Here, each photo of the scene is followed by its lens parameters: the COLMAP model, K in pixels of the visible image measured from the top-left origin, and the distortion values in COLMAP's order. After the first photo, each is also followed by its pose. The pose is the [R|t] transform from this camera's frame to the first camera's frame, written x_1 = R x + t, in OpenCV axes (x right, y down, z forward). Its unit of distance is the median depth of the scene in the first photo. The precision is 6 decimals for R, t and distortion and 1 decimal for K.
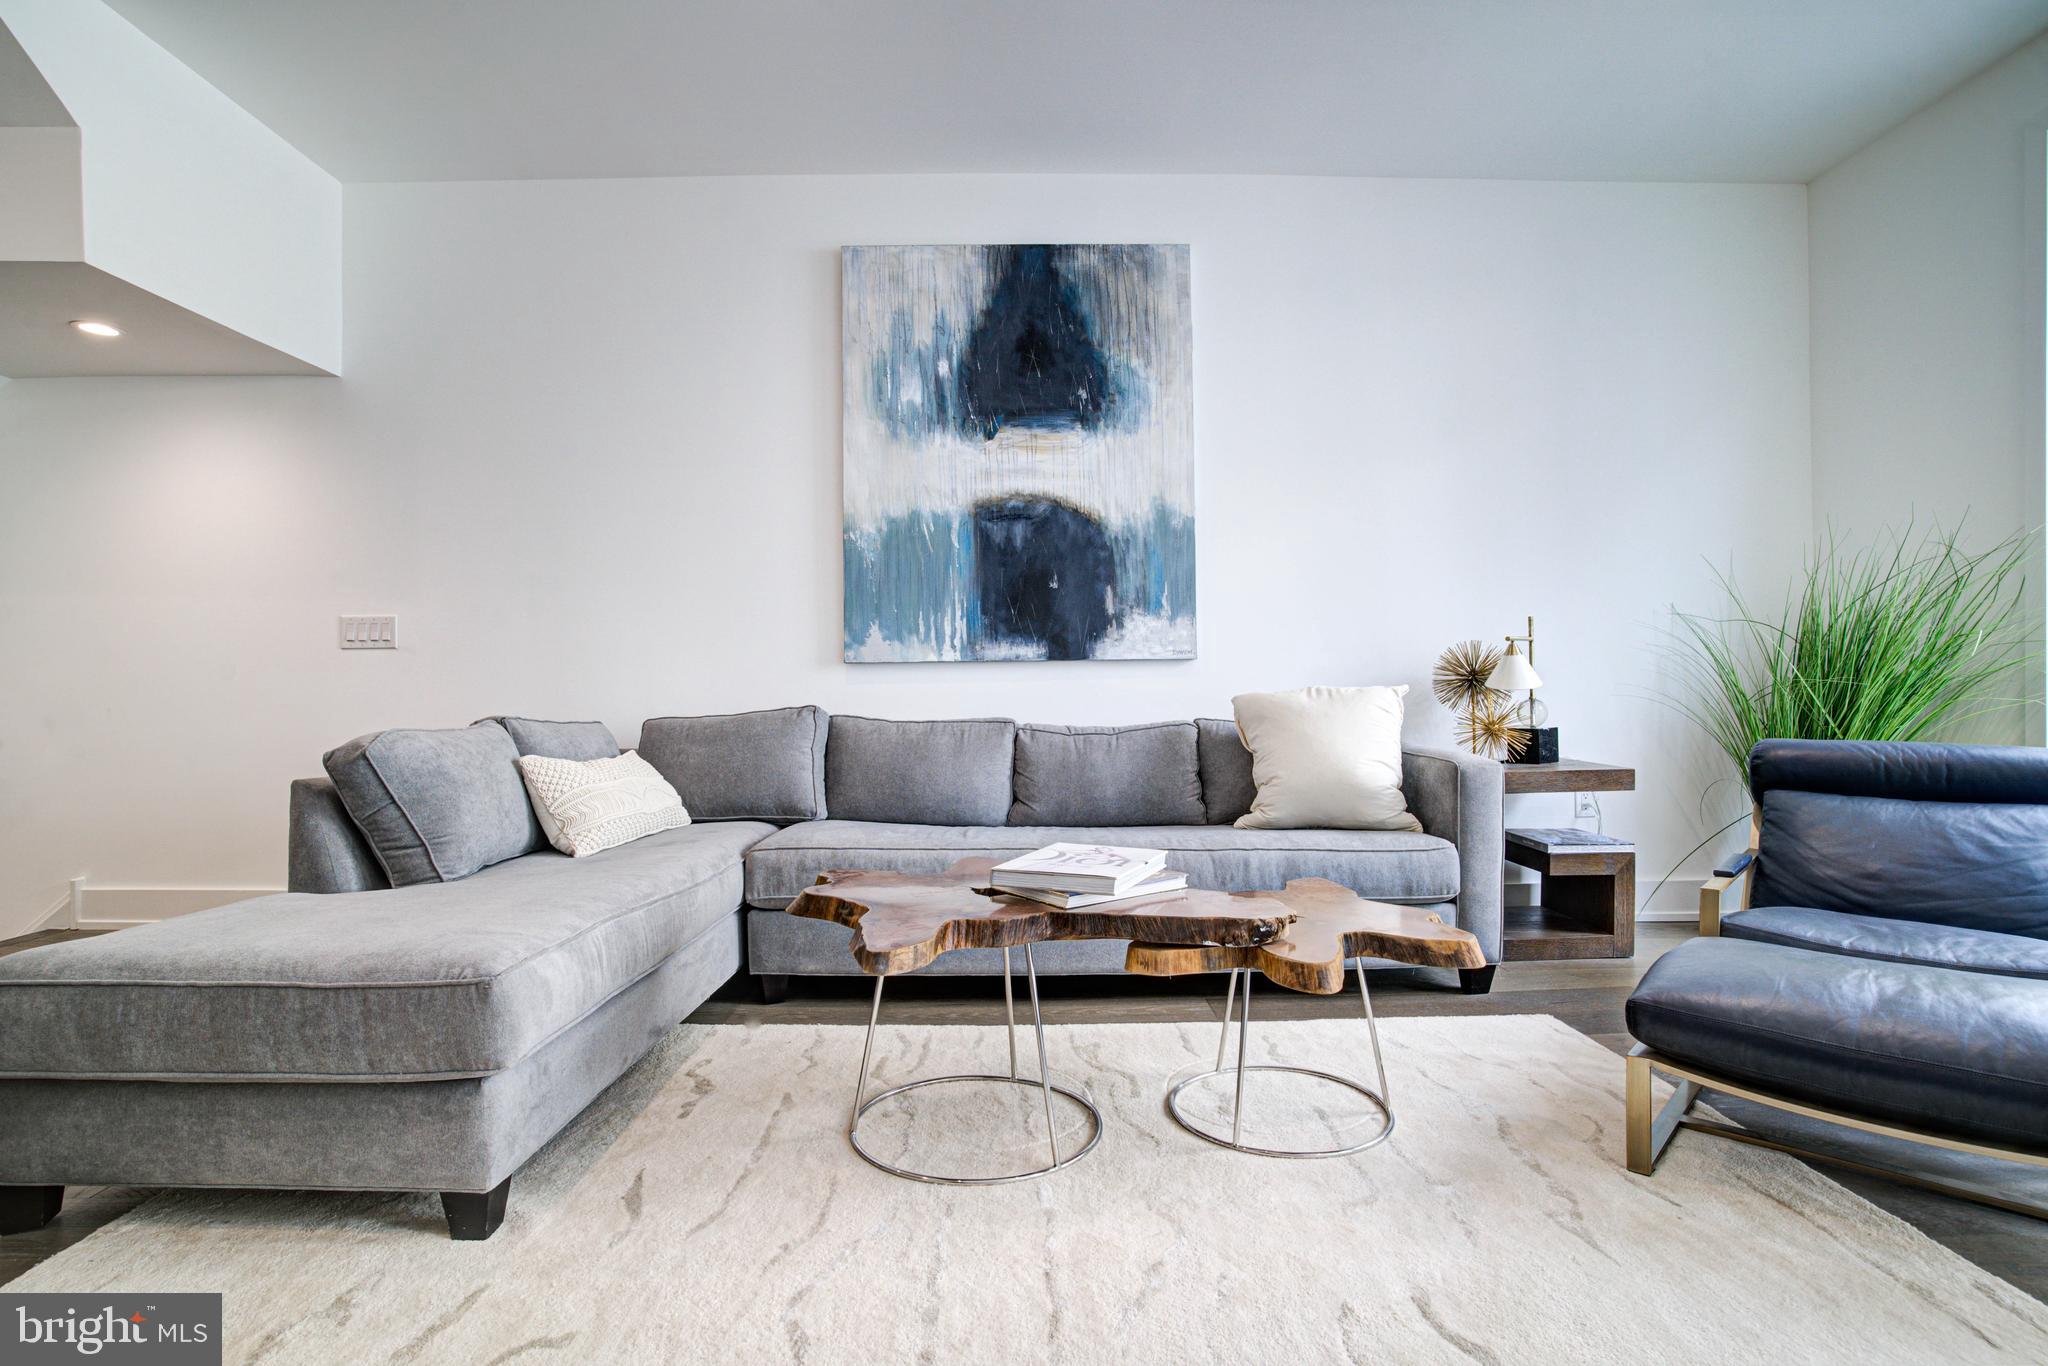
lens RADIAL K [[1014.4, 0, 1019.9], [0, 1014.4, 696.5], [0, 0, 1]] dist [-0.089427, 0.043327]
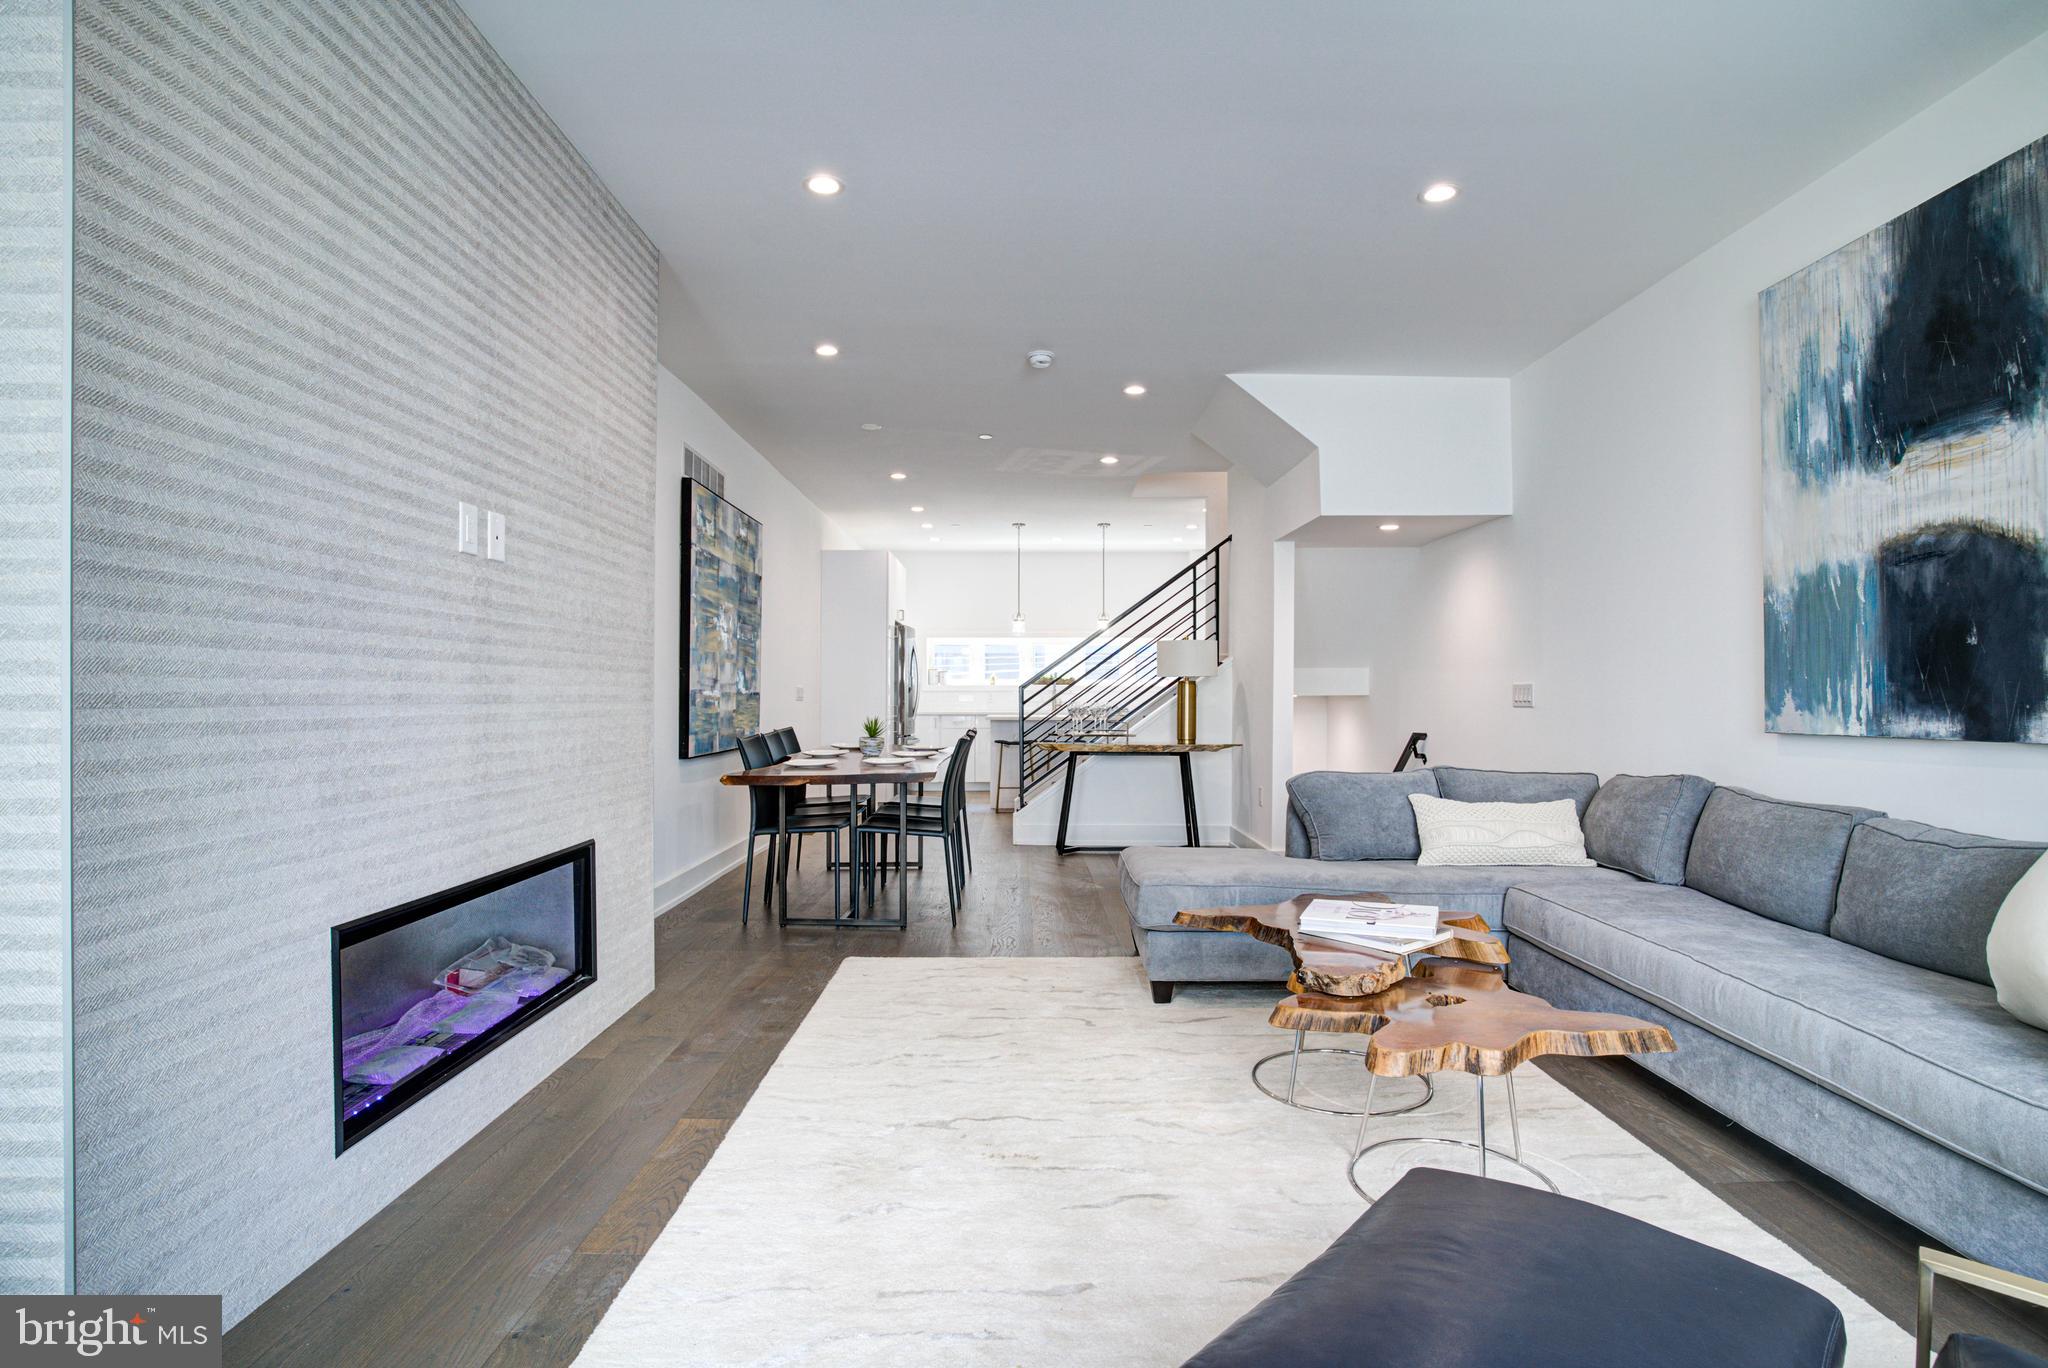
lens RADIAL K [[1009.8, 0, 1025.3], [0, 1009.8, 701.3], [0, 0, 1]] dist [-0.072427, 0.031343]
pose [[-0.004630, 0.011014, -0.999929, 0.754840], [-0.000307, 0.999939, 0.011015, -0.072671], [0.999989, 0.000358, -0.004626, 0.303353]]
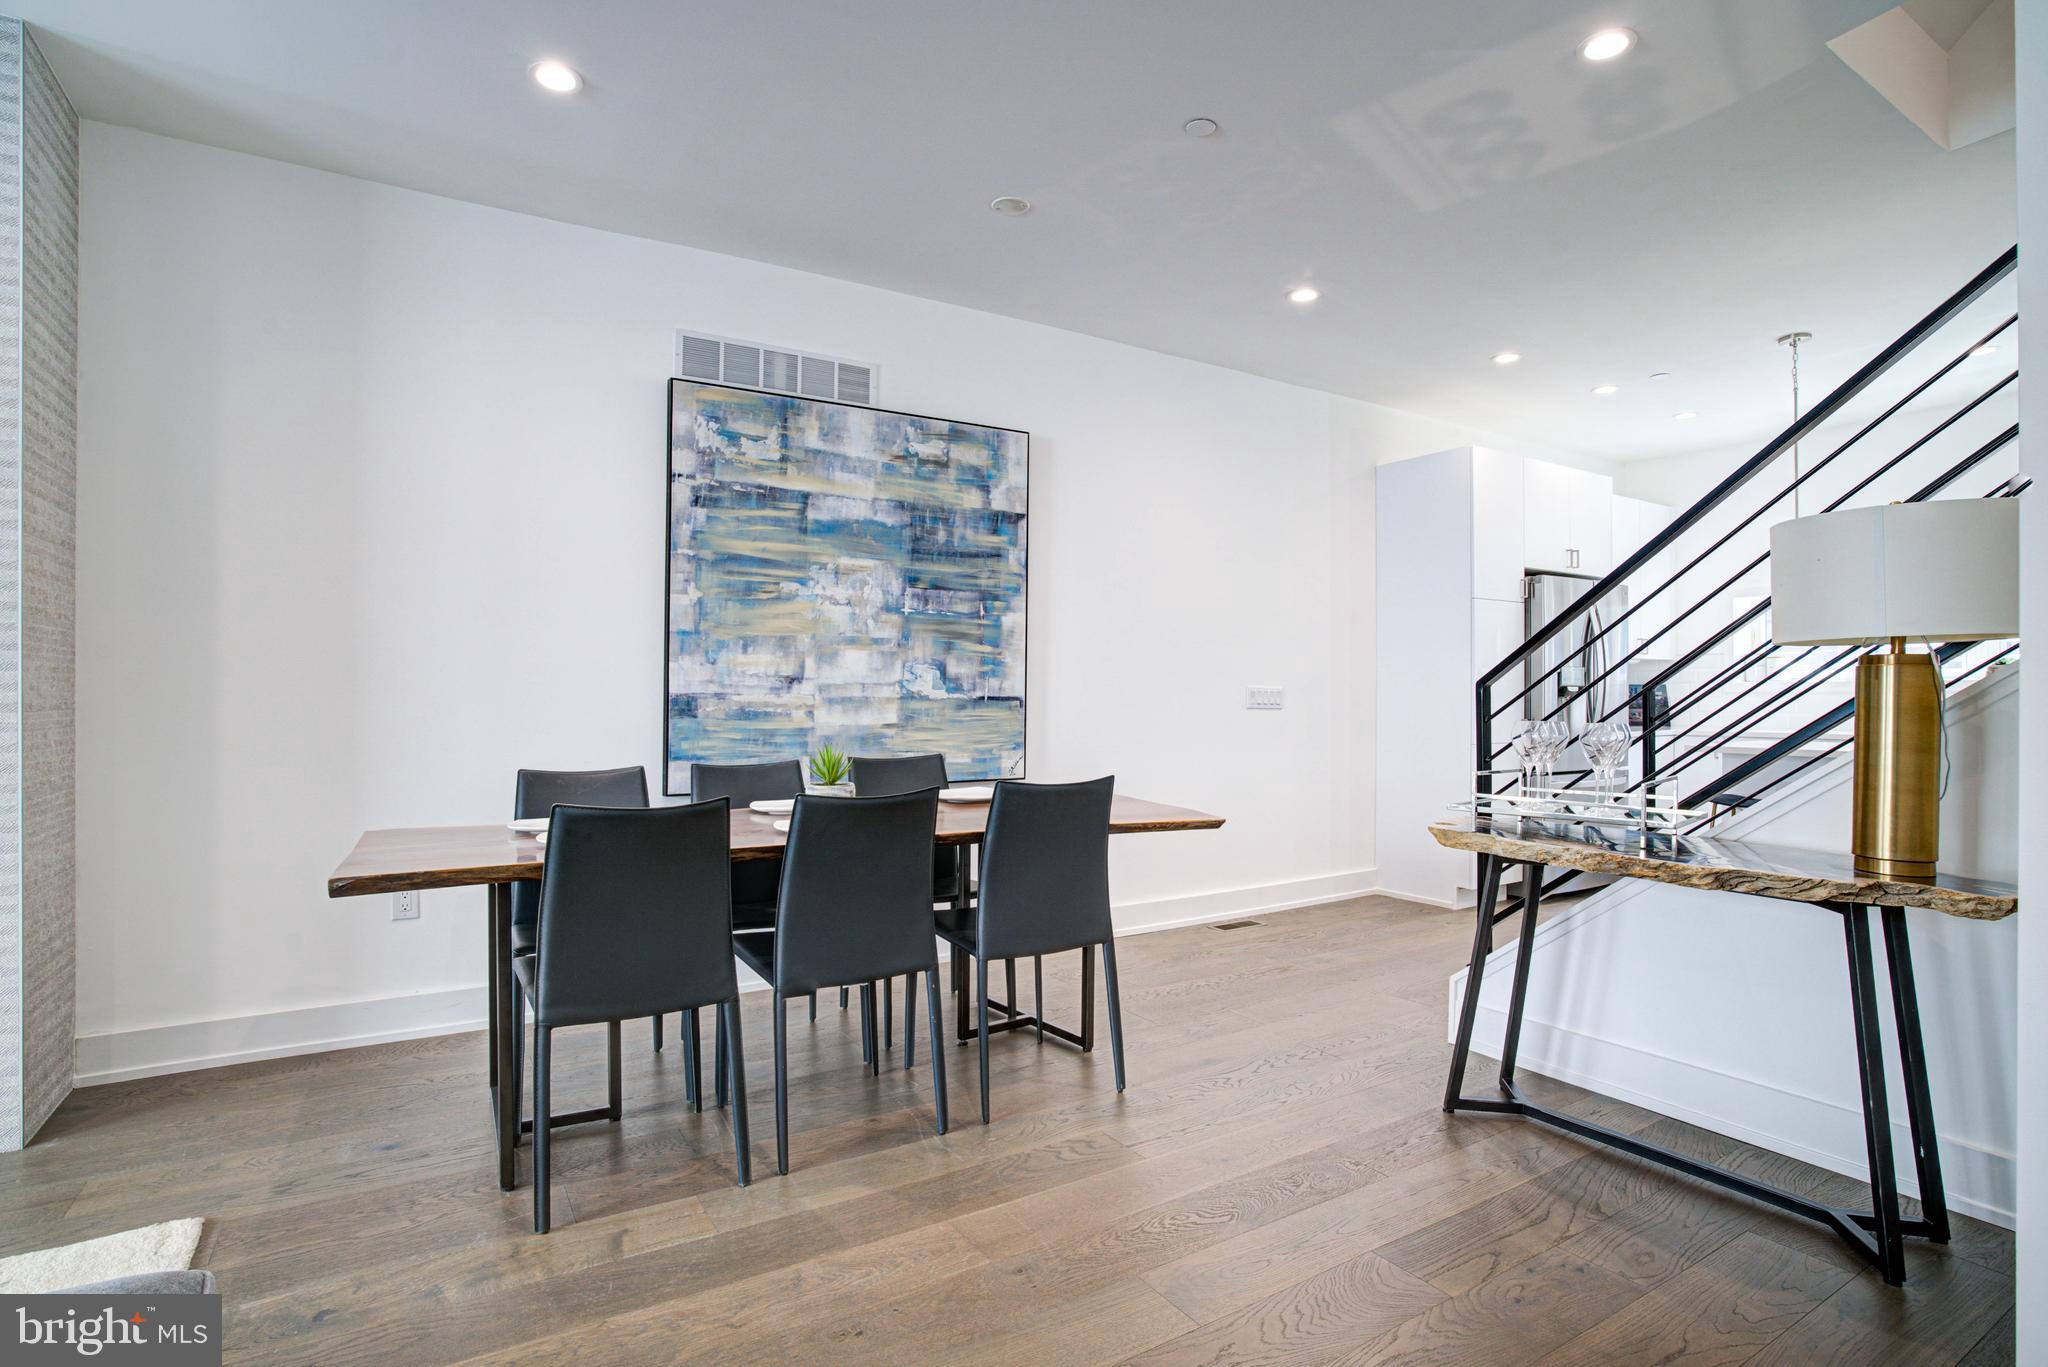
lens RADIAL K [[1003.3, 0, 1026.8], [0, 1003.3, 694.7], [0, 0, 1]] dist [-0.080748, 0.035458]
pose [[-0.859277, 0.003276, -0.511500, -0.547688], [0.003245, 0.999994, 0.000952, -0.071497], [0.511500, -0.000841, -0.859283, 0.836392]]
